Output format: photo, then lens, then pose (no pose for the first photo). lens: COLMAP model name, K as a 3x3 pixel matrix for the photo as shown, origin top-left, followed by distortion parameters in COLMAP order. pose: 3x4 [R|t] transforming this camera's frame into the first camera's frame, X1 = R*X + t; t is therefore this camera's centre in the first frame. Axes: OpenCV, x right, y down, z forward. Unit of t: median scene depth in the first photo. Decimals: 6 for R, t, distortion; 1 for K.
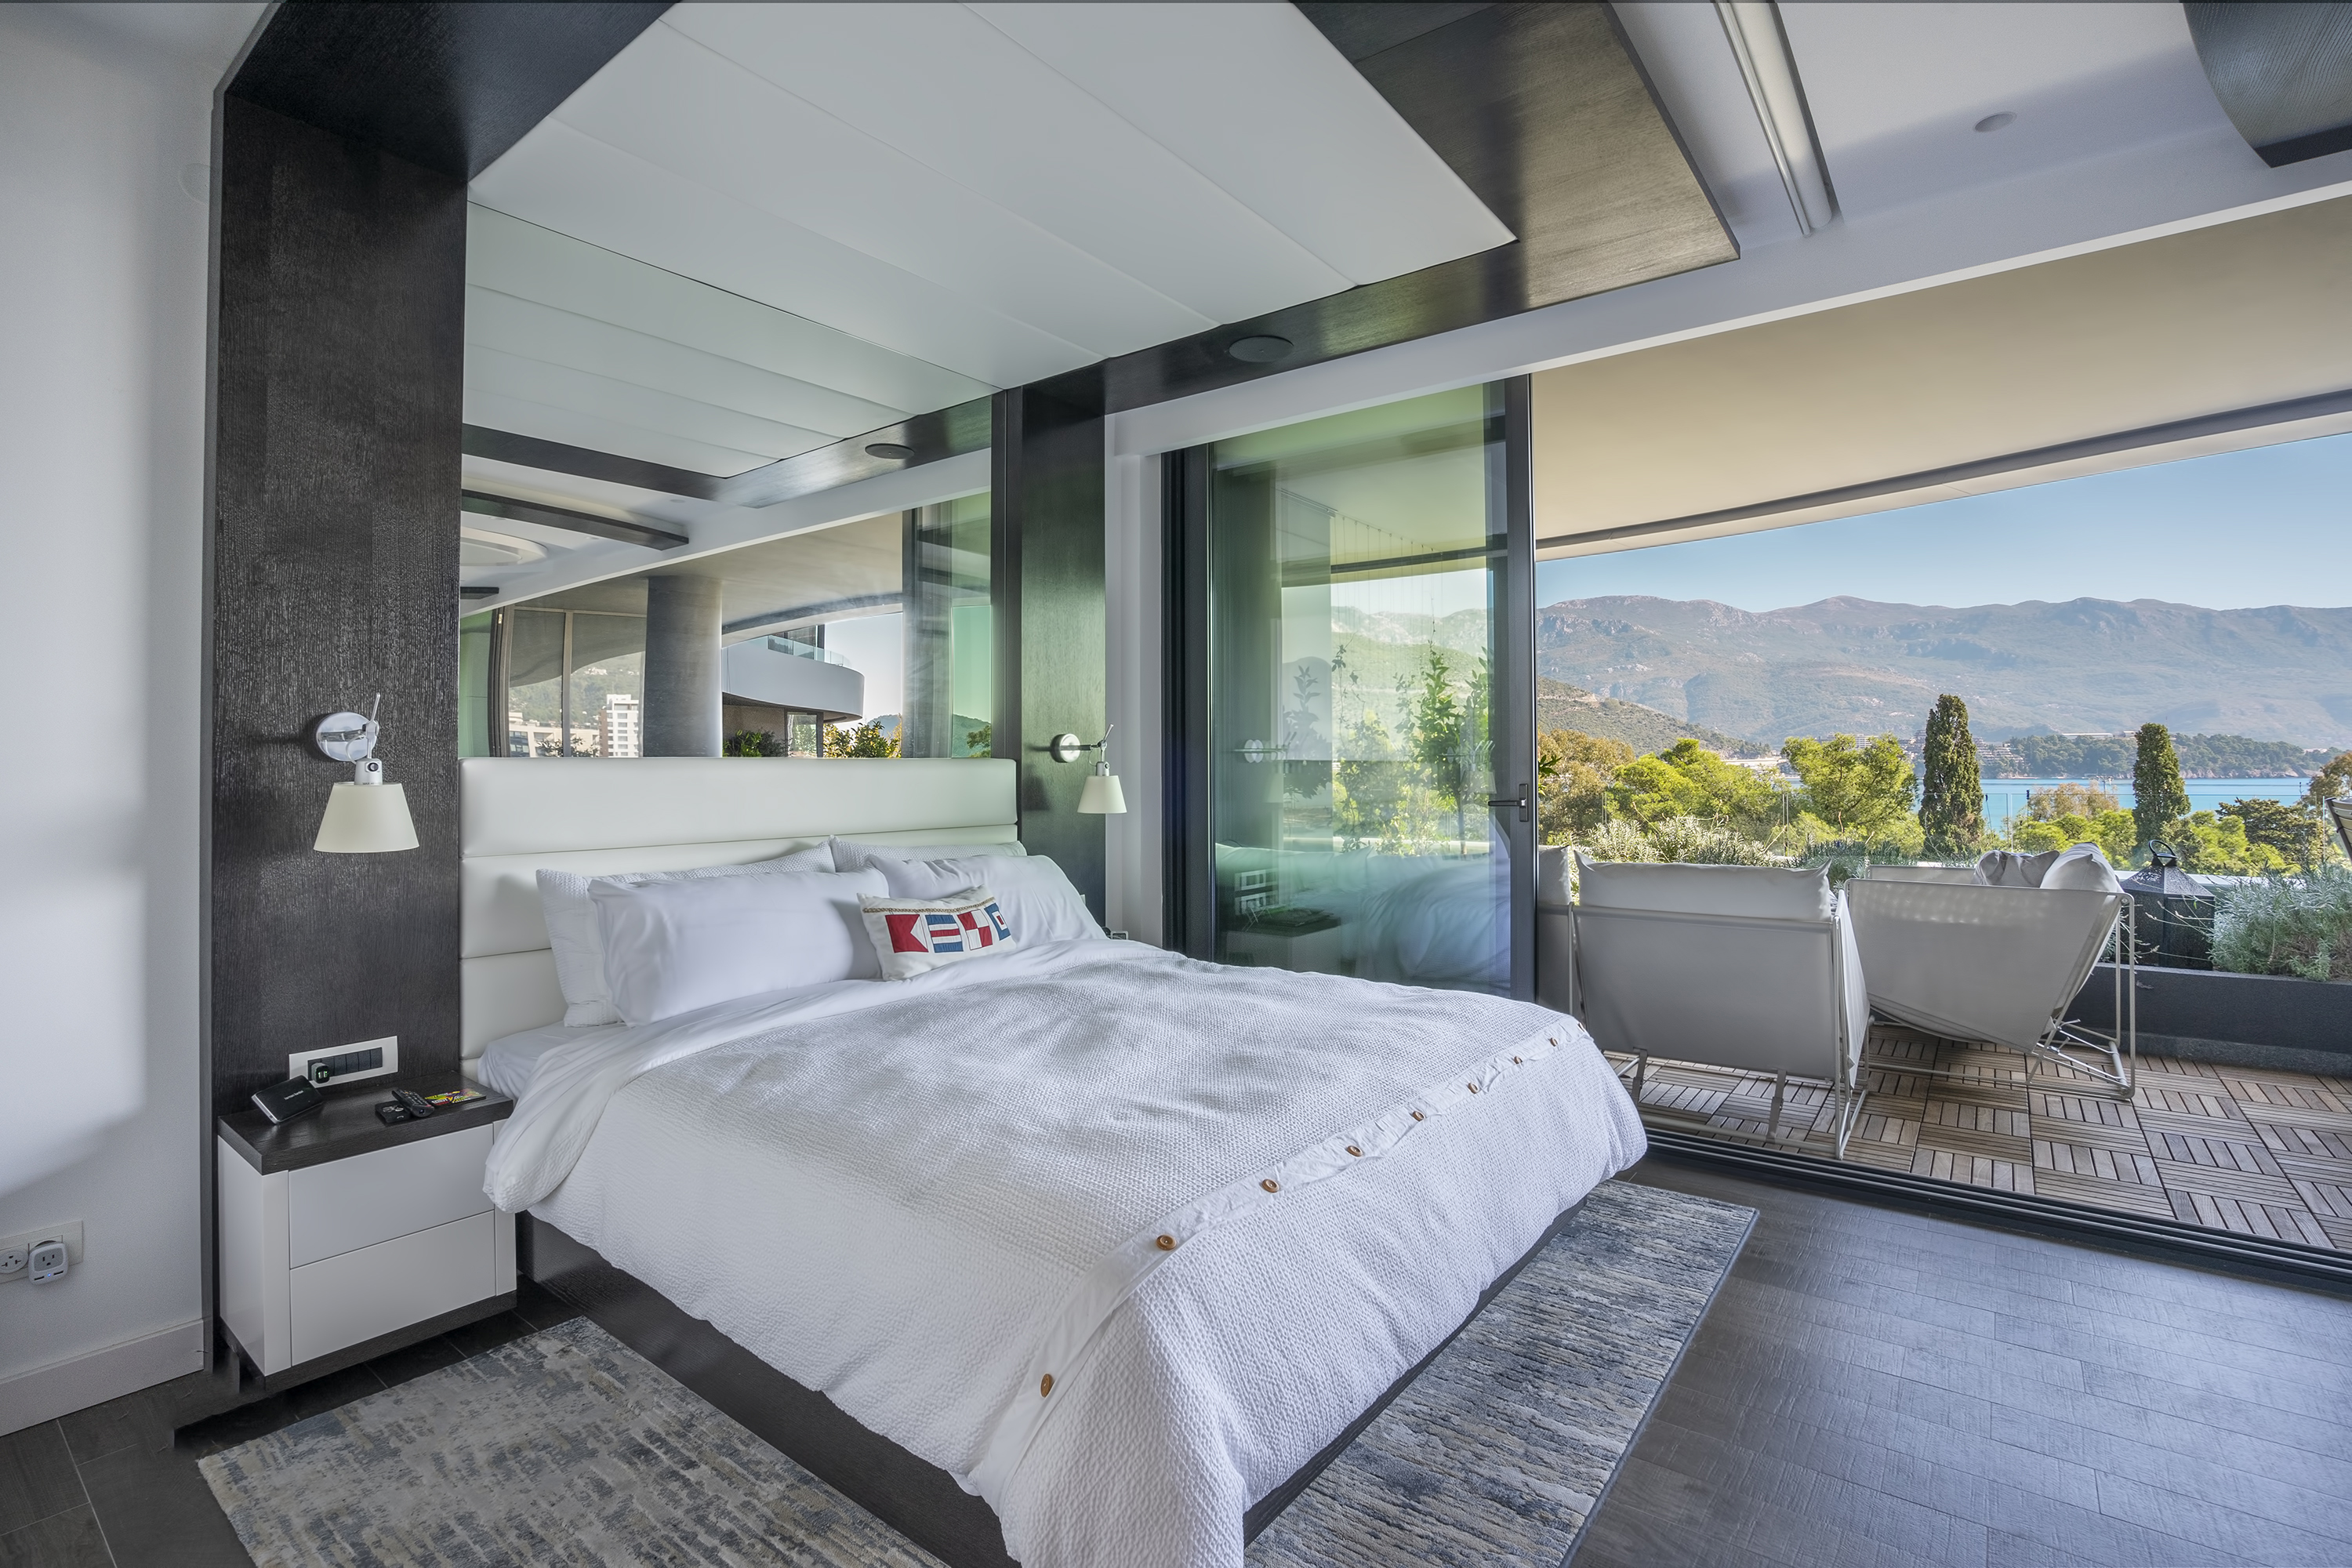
lens RADIAL K [[1084.7, 0, 1172.4], [0, 1084.7, 766.6], [0, 0, 1]] dist [-0.040382, 0.011559]
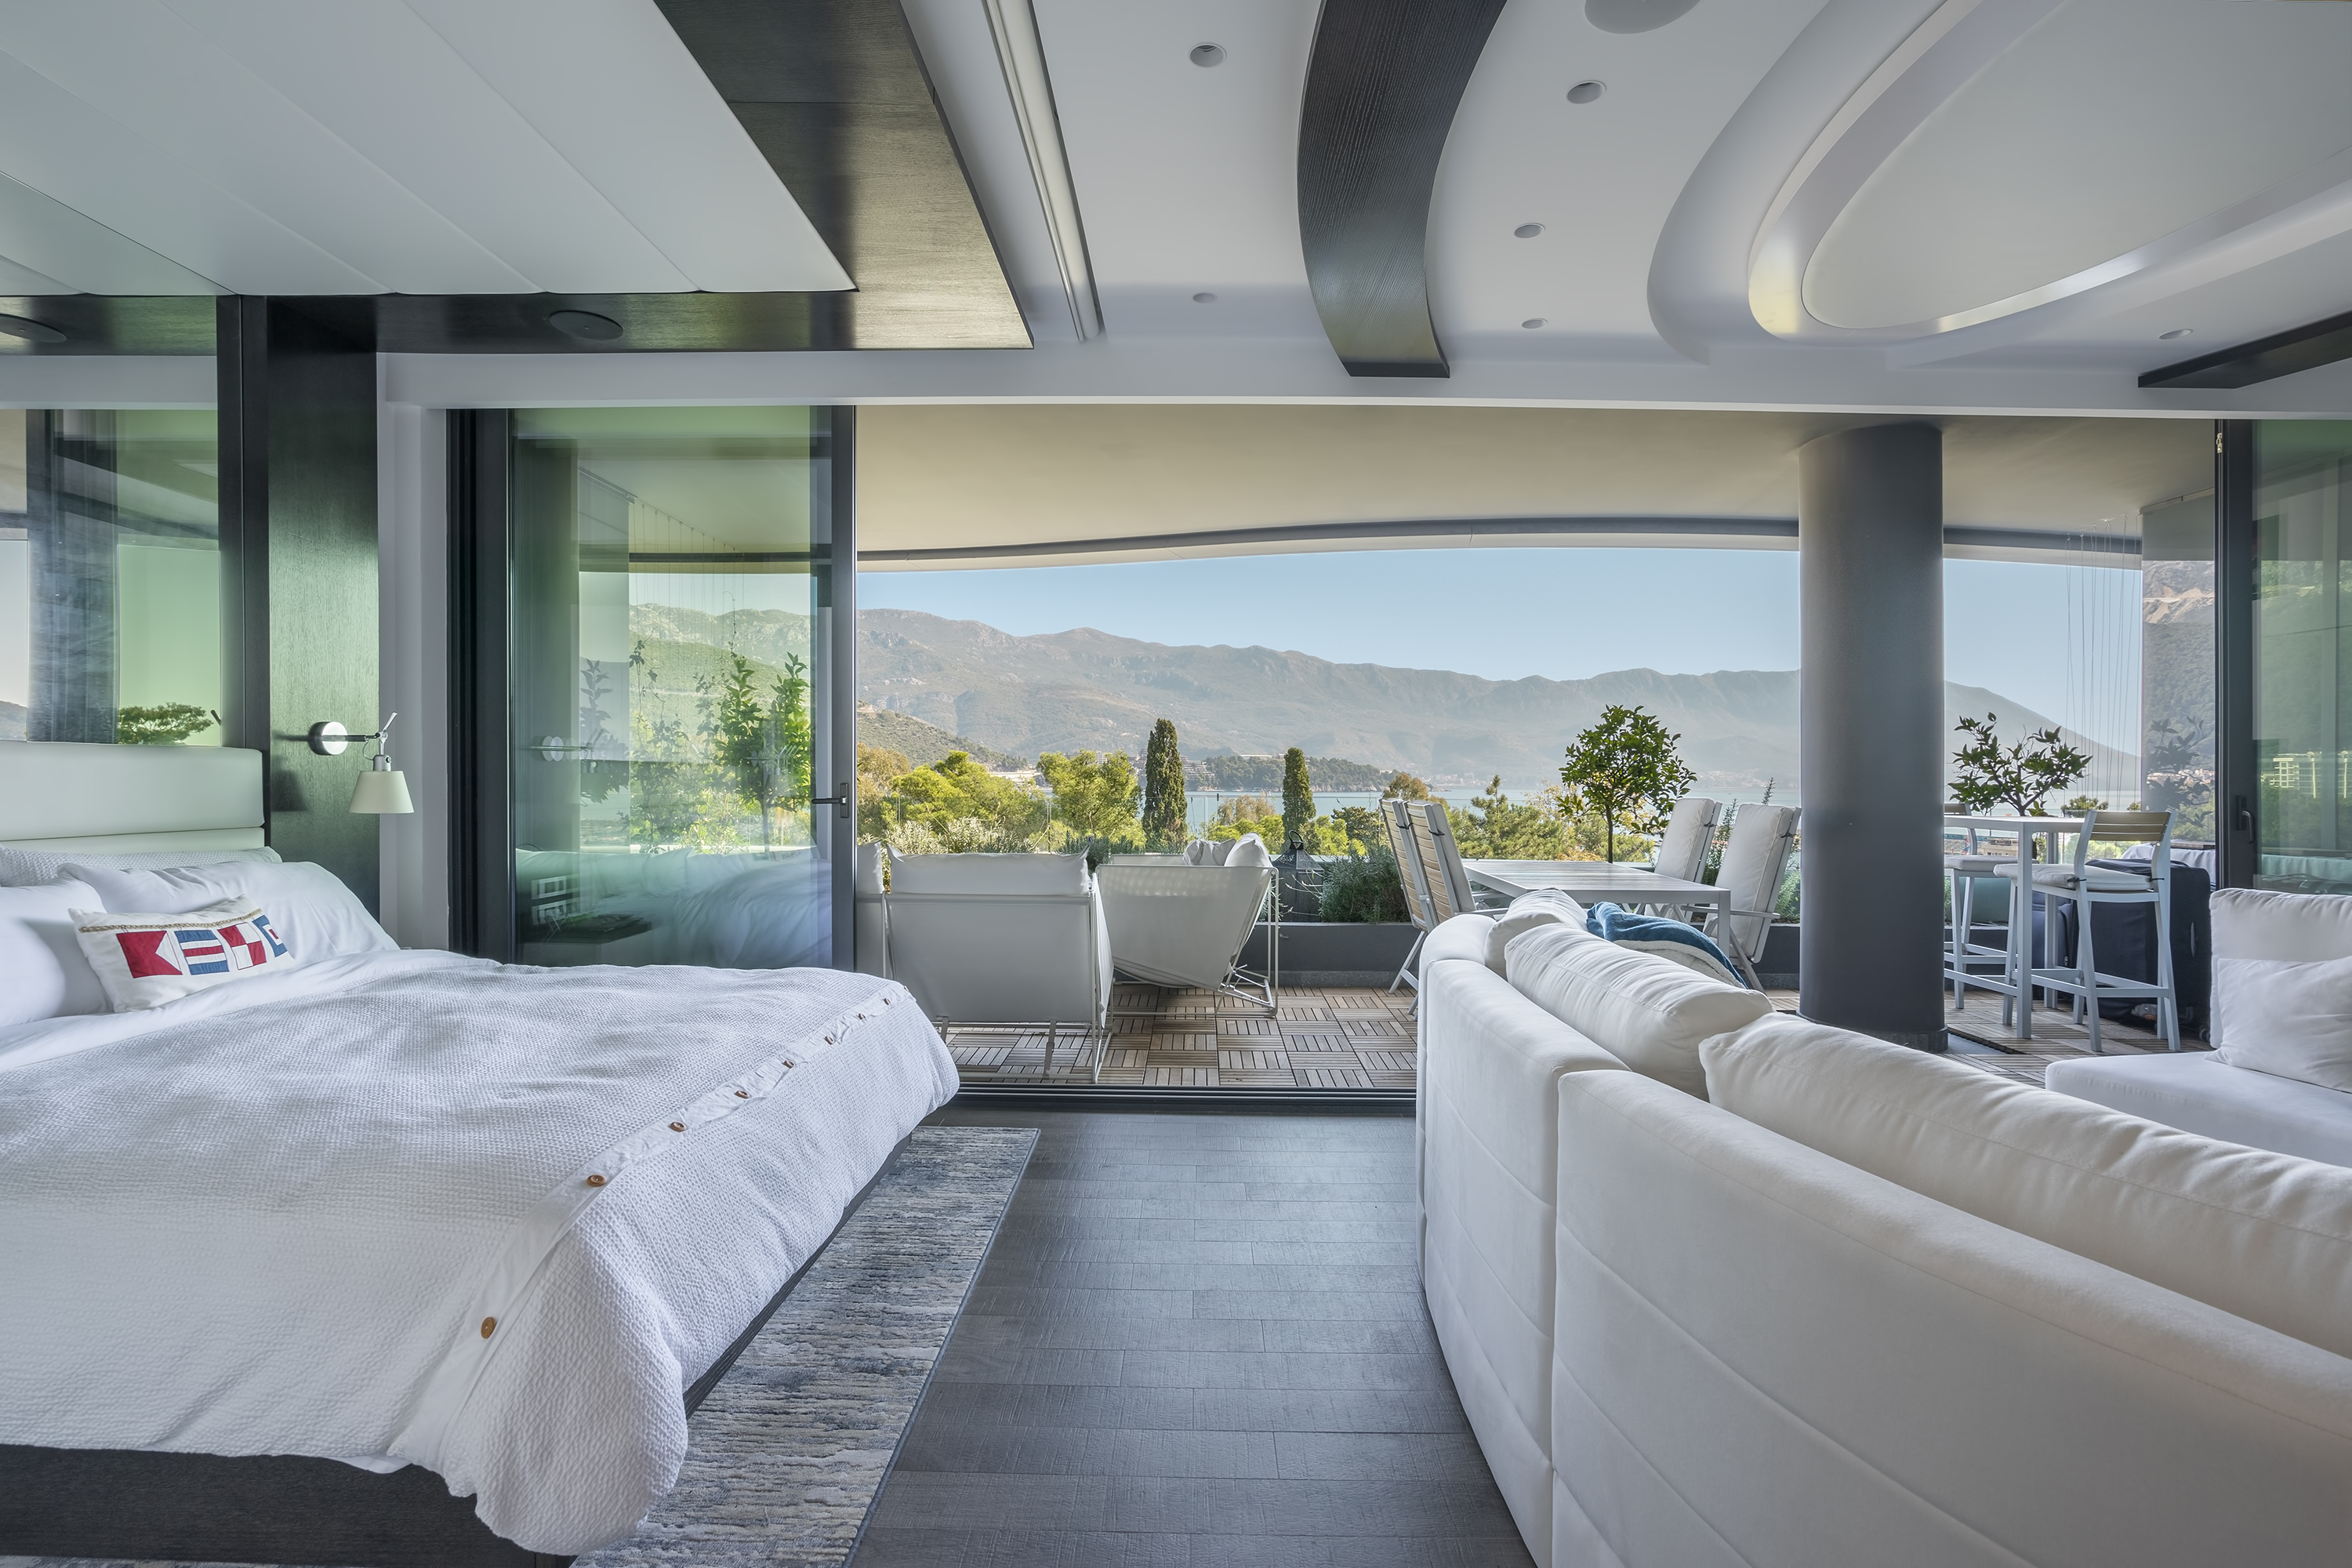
lens RADIAL K [[1115.2, 0, 1169.2], [0, 1115.2, 806.5], [0, 0, 1]] dist [-0.058216, 0.023810]
pose [[0.804892, -0.003711, 0.593409, -0.074334], [-0.012580, 0.999649, 0.023316, 0.008923], [-0.593287, -0.026232, 0.804563, -0.091758]]
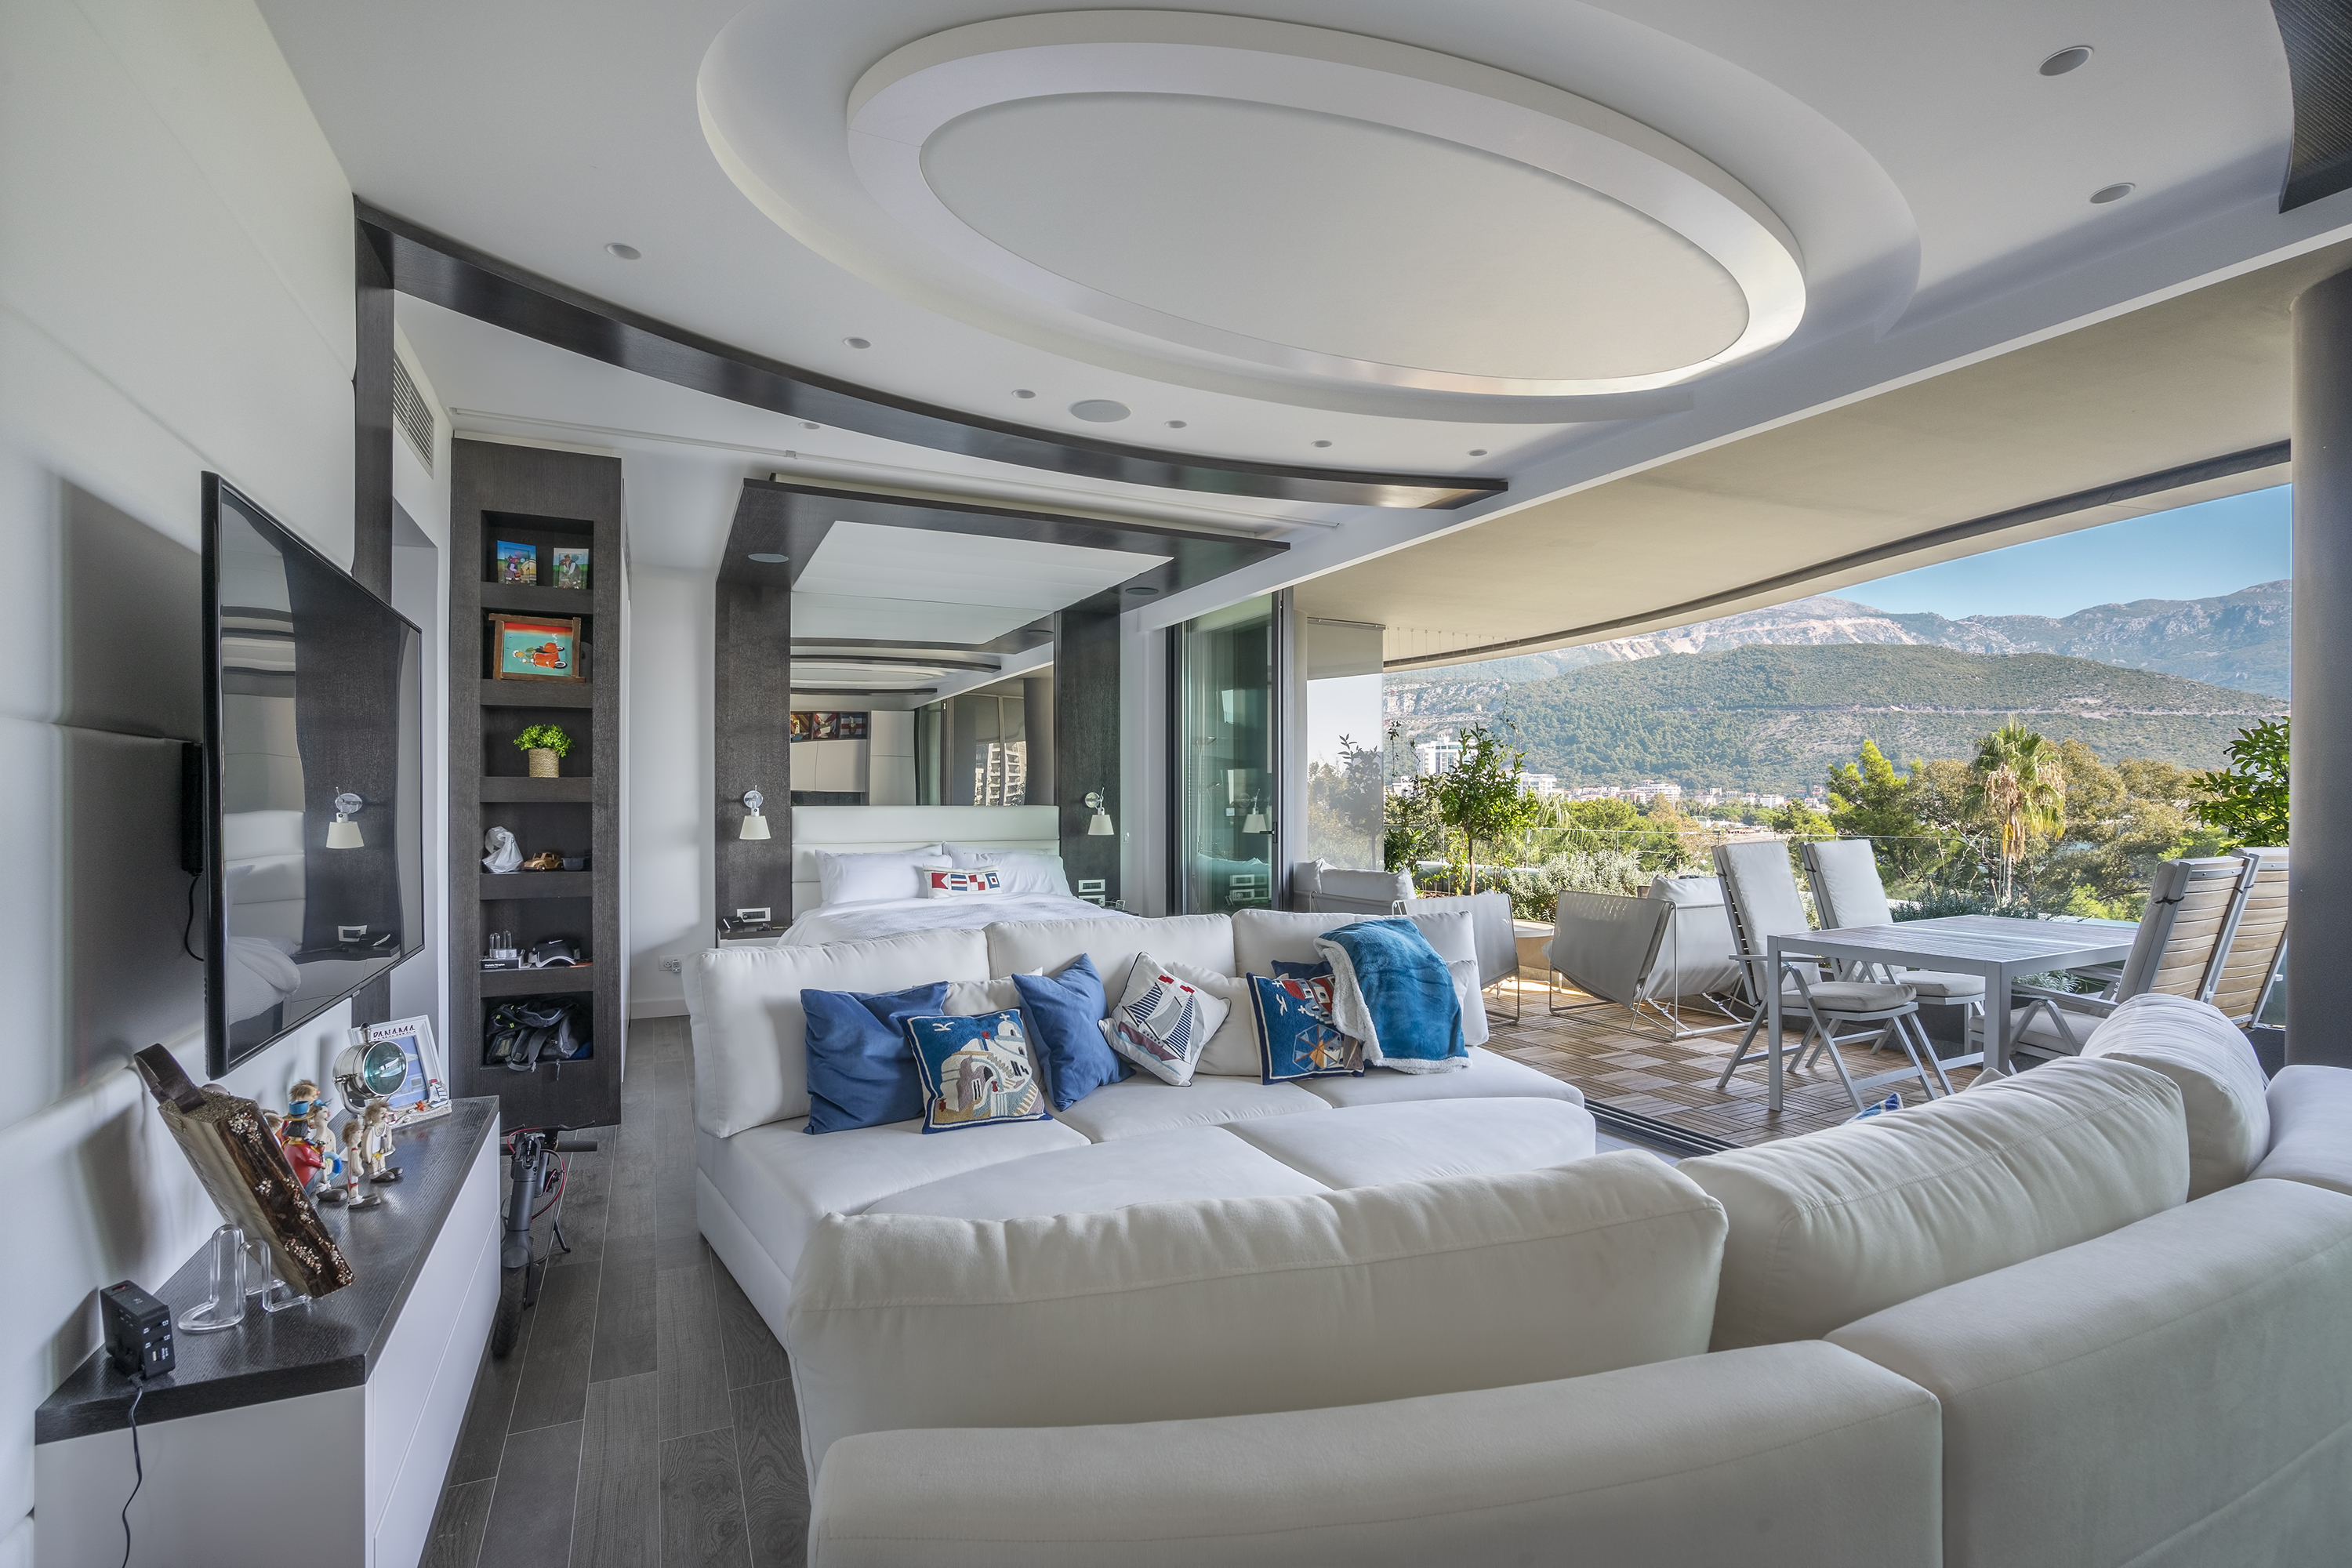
lens RADIAL K [[1115.2, 0, 1169.2], [0, 1115.2, 806.5], [0, 0, 1]] dist [-0.058216, 0.023810]
pose [[0.892181, 0.006406, -0.451632, 0.942721], [-0.003754, 0.999970, 0.006769, -0.020203], [0.451662, -0.004344, 0.892179, -0.691147]]
